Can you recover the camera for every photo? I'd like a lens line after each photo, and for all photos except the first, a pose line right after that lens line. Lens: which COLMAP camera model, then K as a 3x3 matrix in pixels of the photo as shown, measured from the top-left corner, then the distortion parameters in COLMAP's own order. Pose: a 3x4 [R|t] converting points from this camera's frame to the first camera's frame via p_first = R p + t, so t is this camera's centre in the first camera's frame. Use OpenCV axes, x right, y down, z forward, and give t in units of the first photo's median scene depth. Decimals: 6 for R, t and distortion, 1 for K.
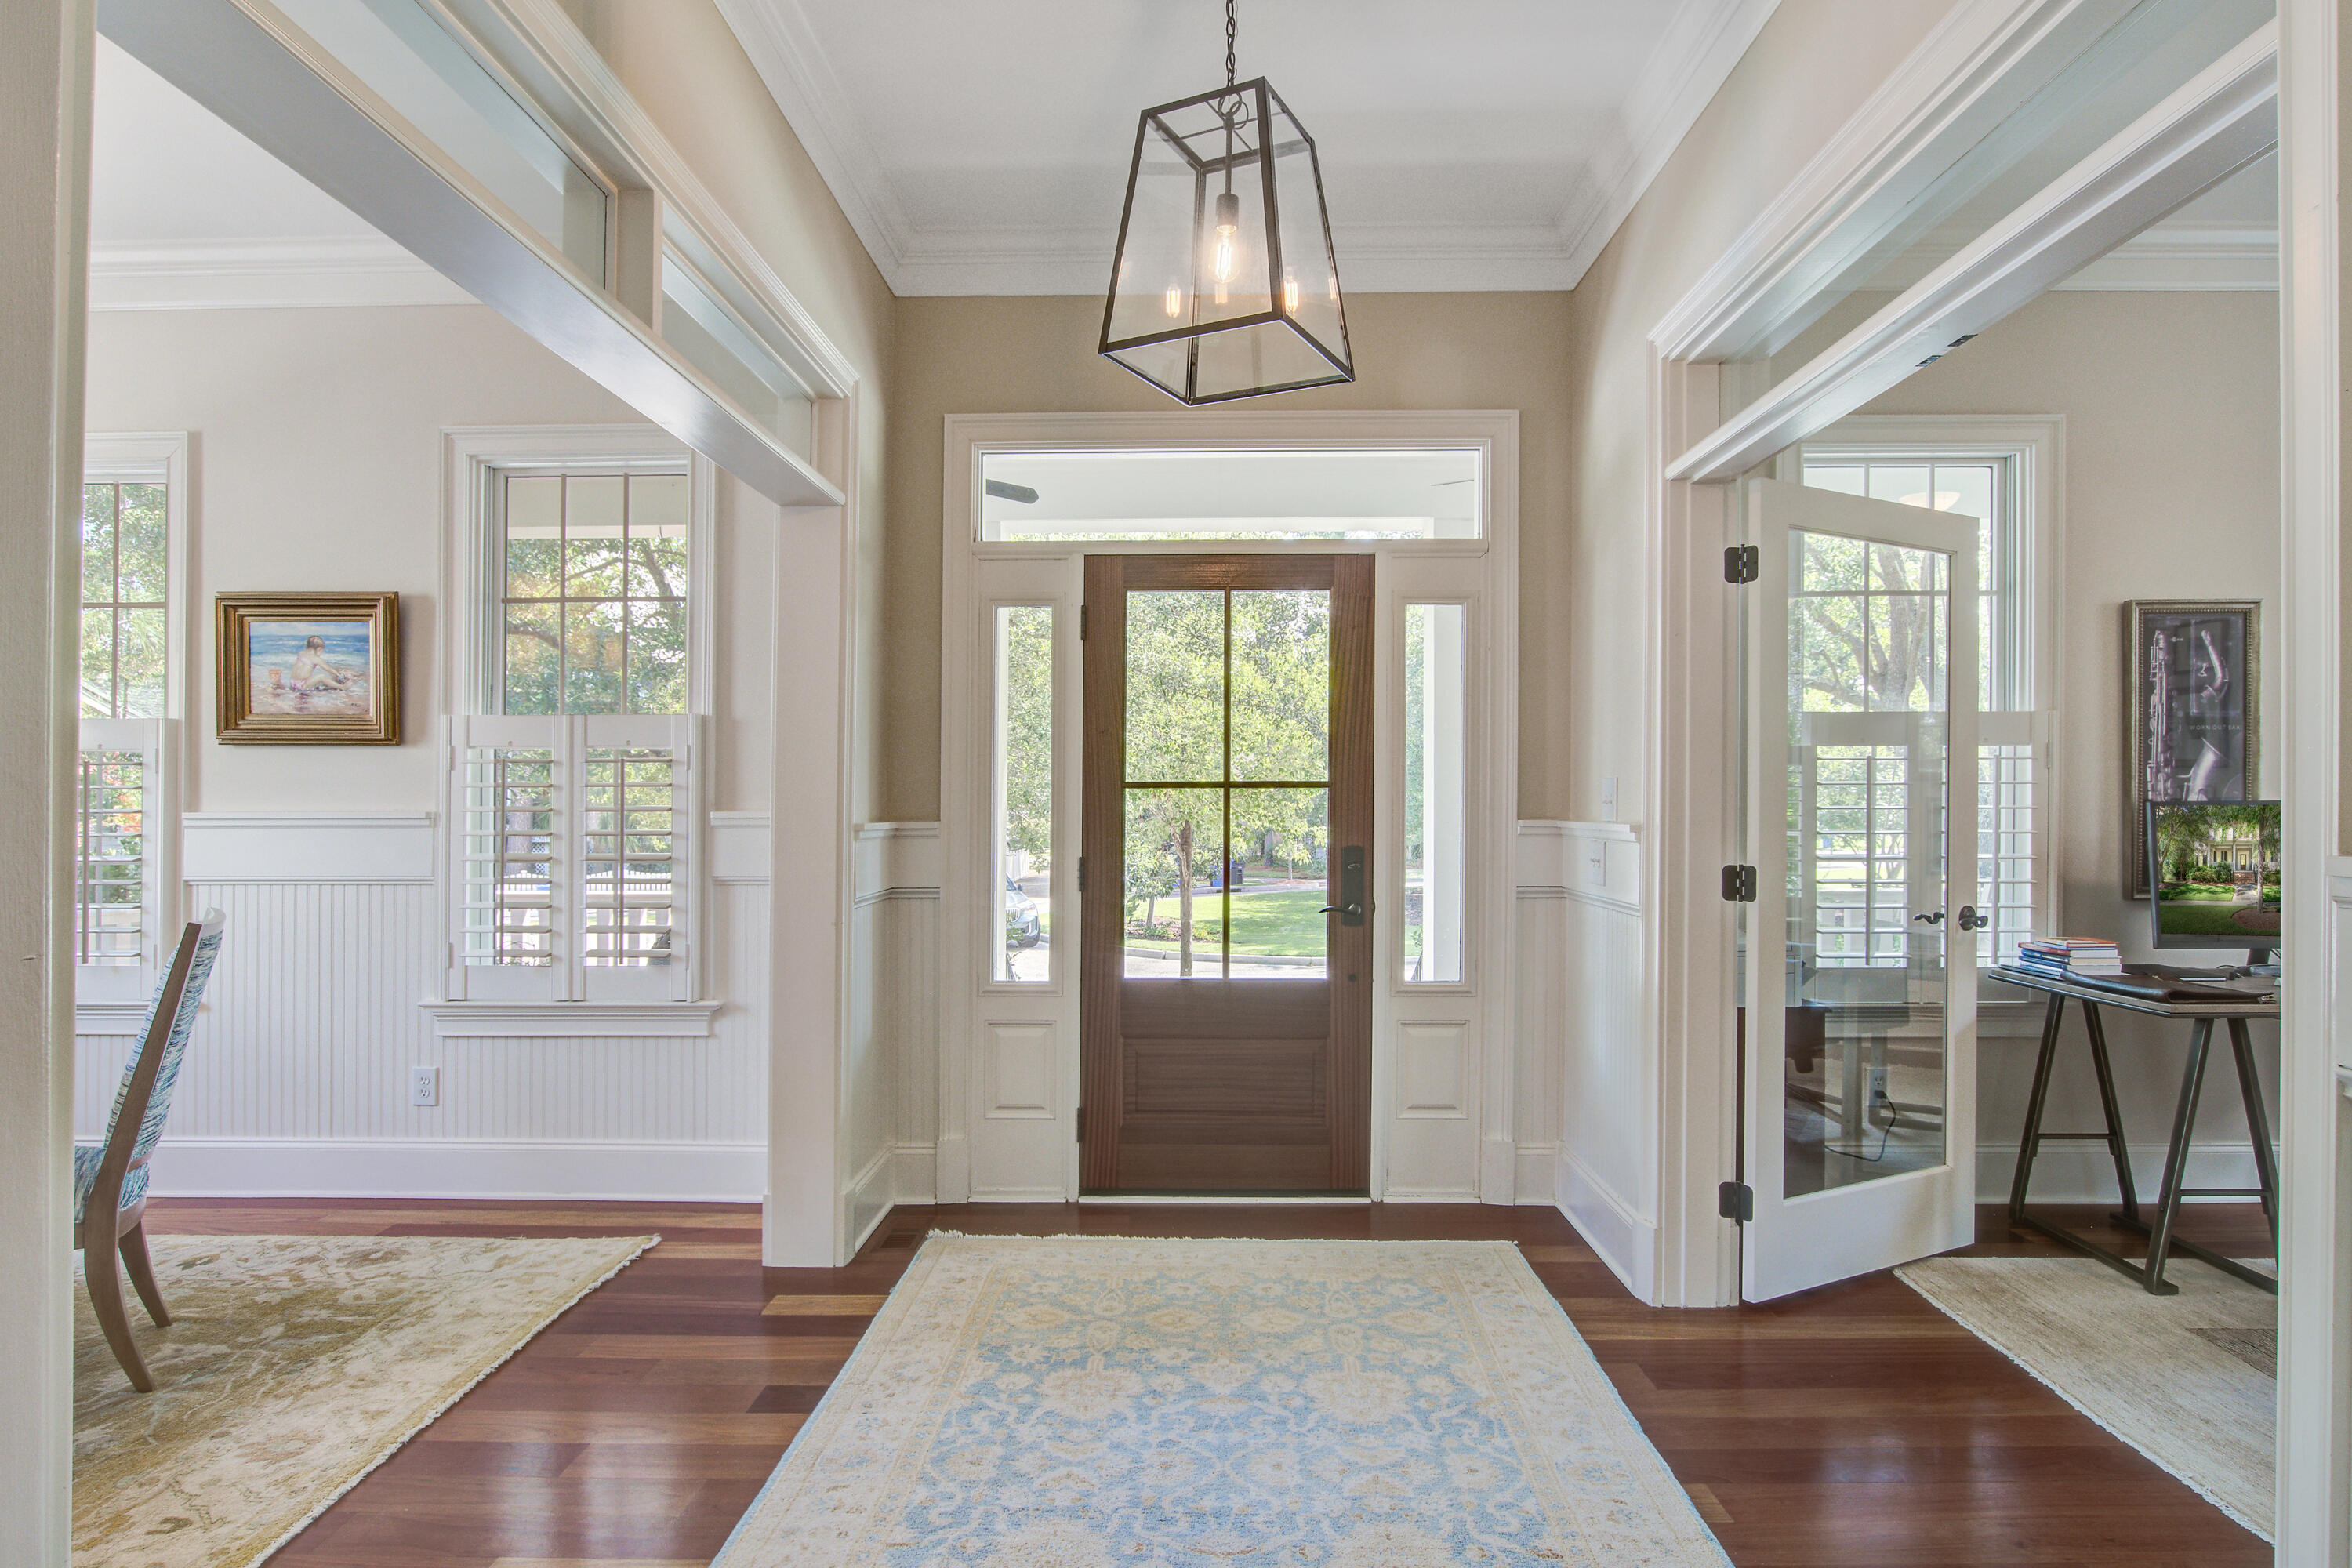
lens RADIAL K [[1294.4, 0, 1186.7], [0, 1294.4, 800.4], [0, 0, 1]] dist [-0.018687, 0.002396]
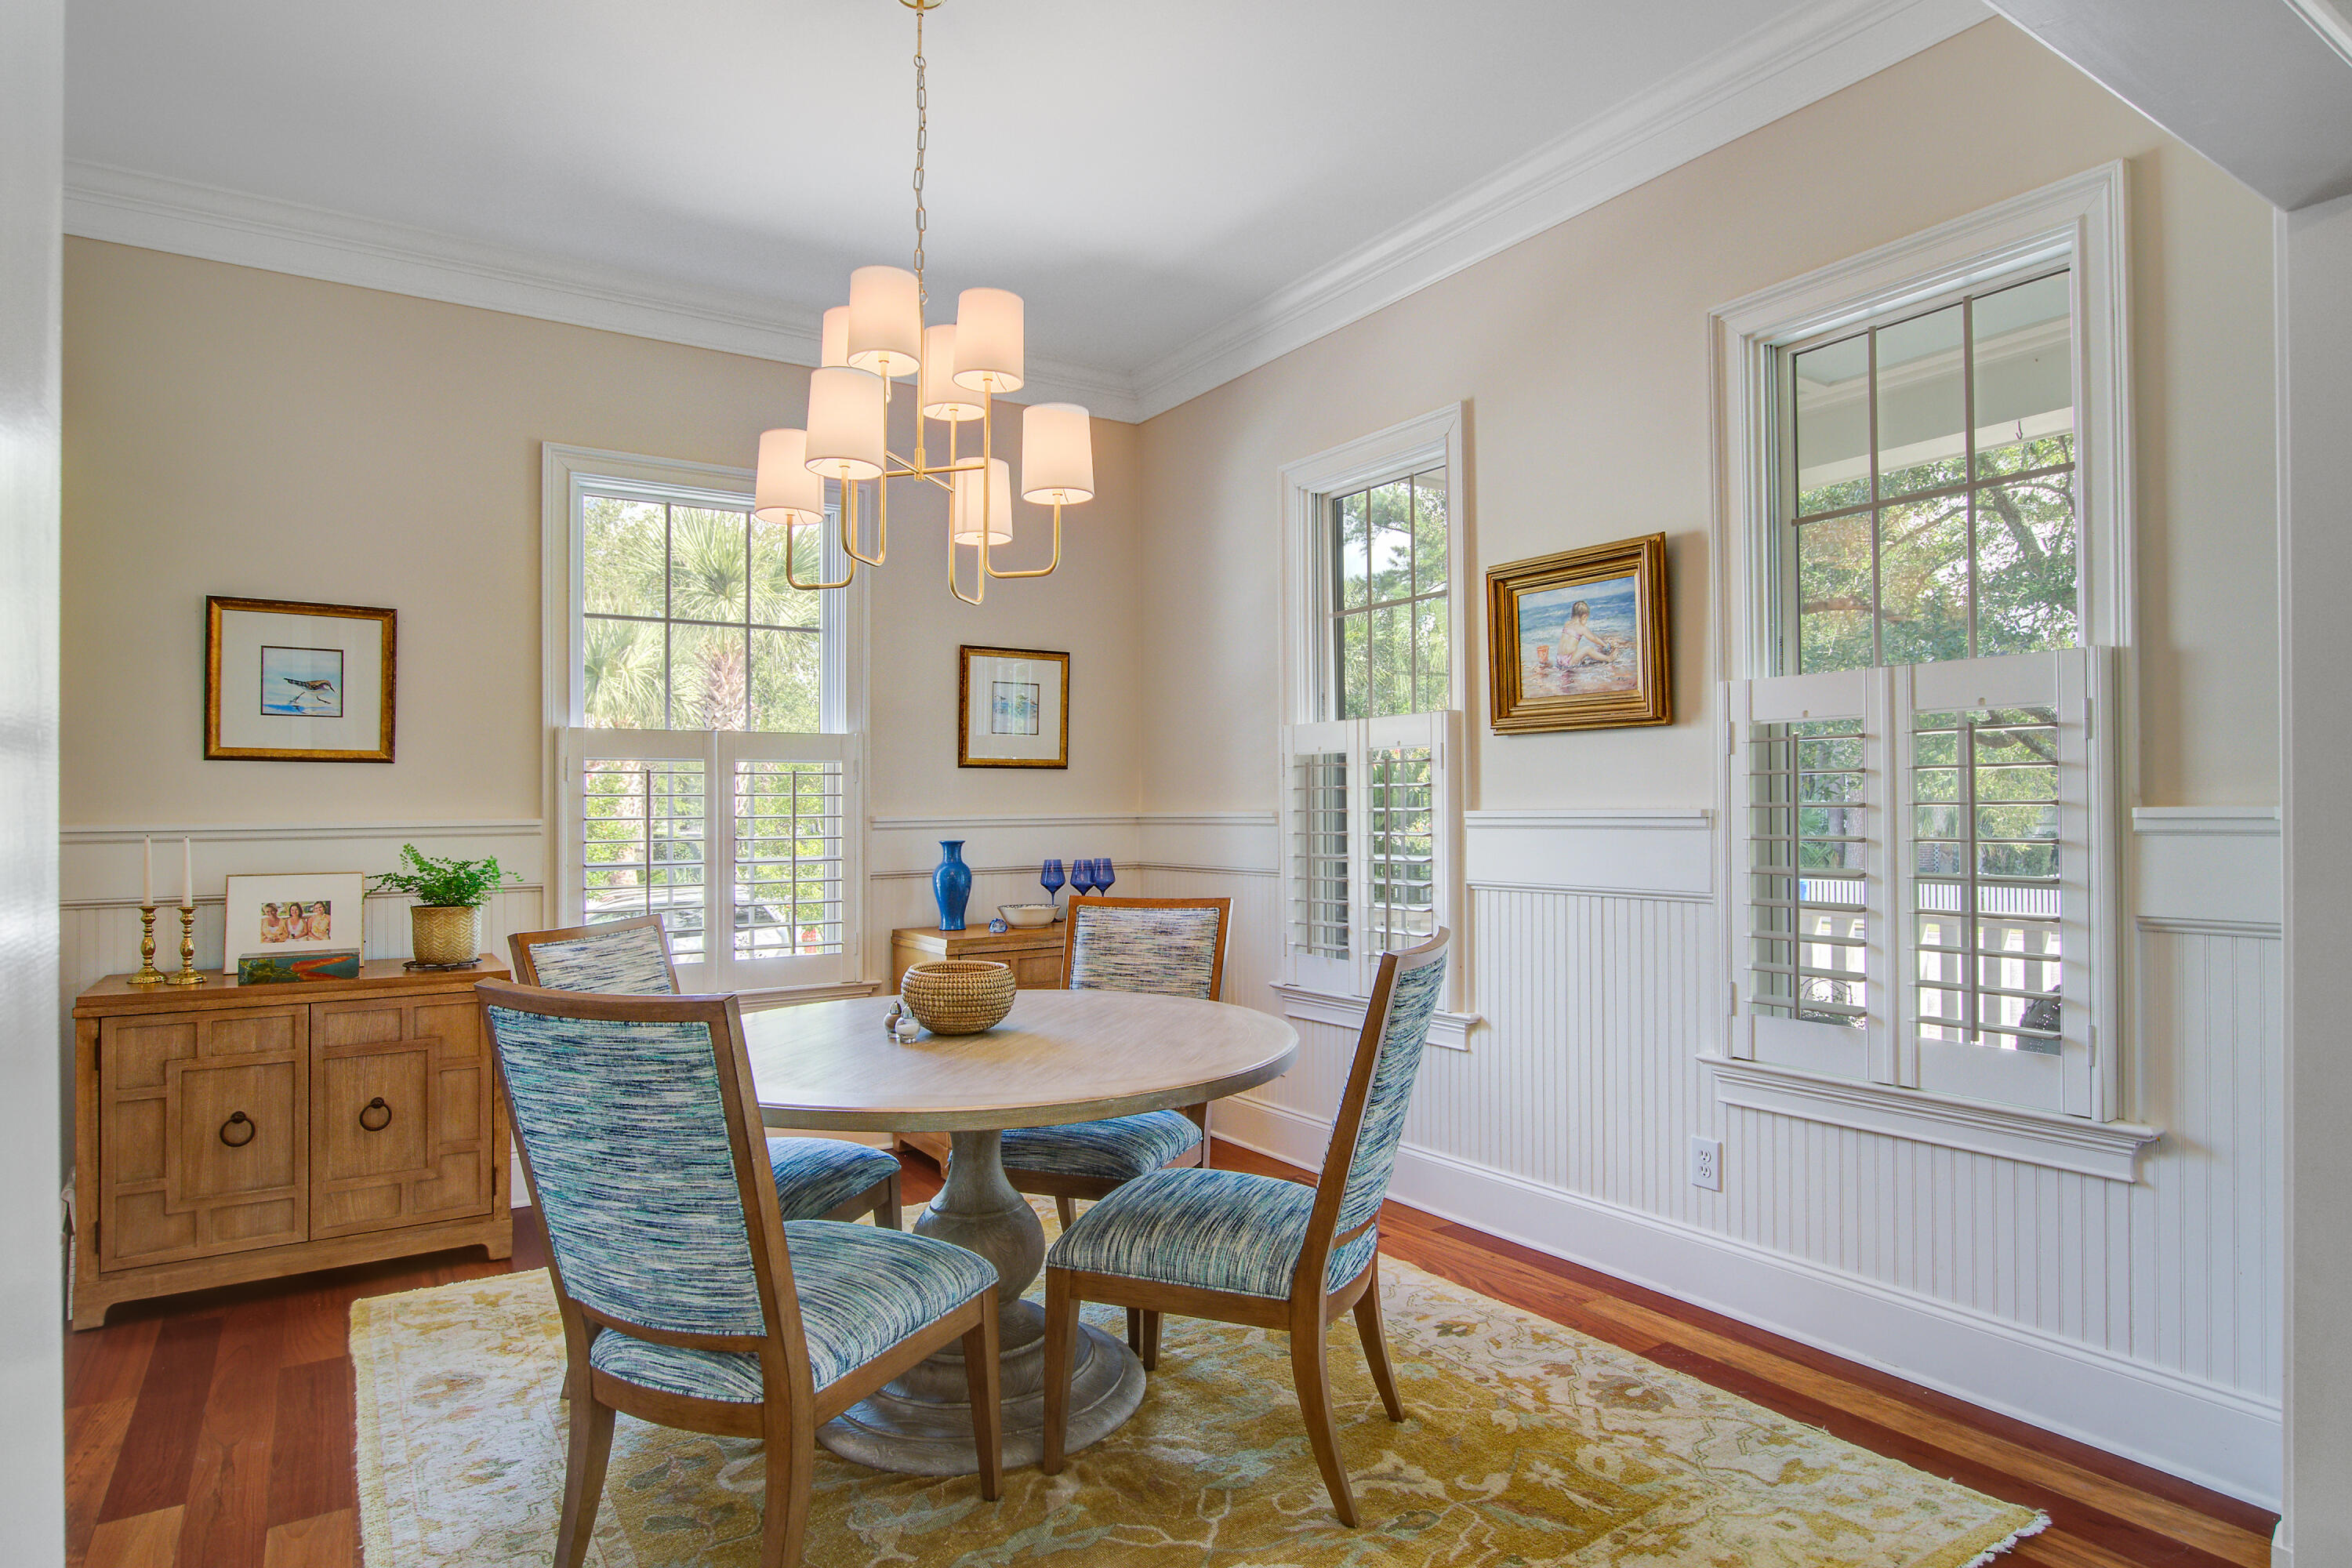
lens RADIAL K [[1294.4, 0, 1185.4], [0, 1294.4, 785.7], [0, 0, 1]] dist [-0.018687, 0.002396]
pose [[0.571742, -0.017605, -0.820244, -0.132605], [0.012018, 0.999842, -0.013082, 0.001252], [0.820345, -0.002377, 0.571864, 0.302708]]
